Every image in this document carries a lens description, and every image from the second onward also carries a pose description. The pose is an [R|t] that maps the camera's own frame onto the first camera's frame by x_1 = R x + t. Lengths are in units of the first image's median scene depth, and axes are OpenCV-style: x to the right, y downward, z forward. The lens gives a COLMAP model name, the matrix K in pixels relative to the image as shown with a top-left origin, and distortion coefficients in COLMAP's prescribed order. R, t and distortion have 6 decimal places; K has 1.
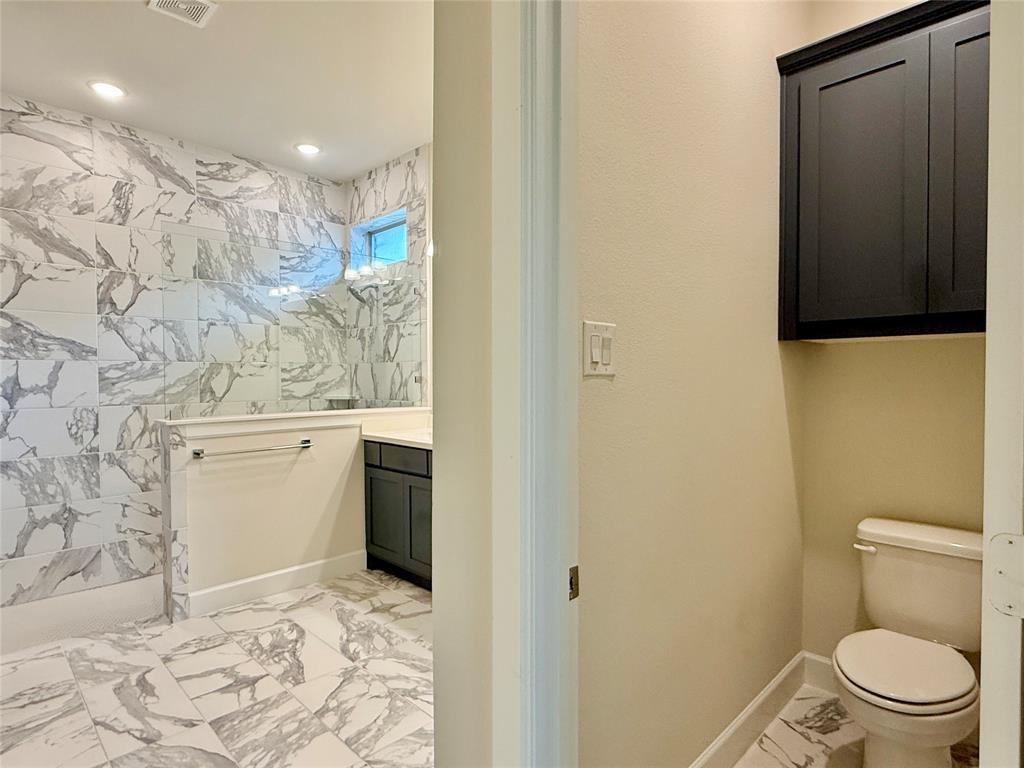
lens RADIAL K [[562.6, 0, 509.8], [0, 562.6, 384.7], [0, 0, 1]] dist [0.002579, -0.001656]
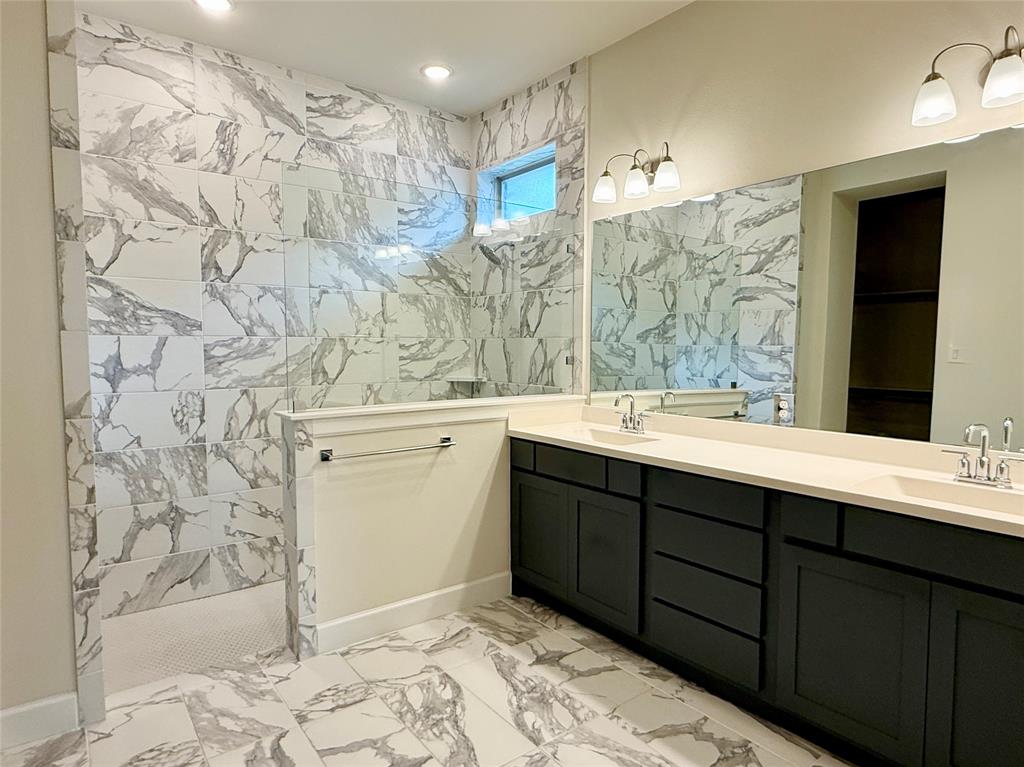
lens RADIAL K [[615.3, 0, 511.5], [0, 615.3, 384.0], [0, 0, 1]] dist [-0.003283, 0.004200]
pose [[0.990445, 0.015715, -0.137011, -0.141753], [-0.009241, 0.998816, 0.047759, -0.019123], [0.137599, -0.046037, 0.989418, 0.141165]]
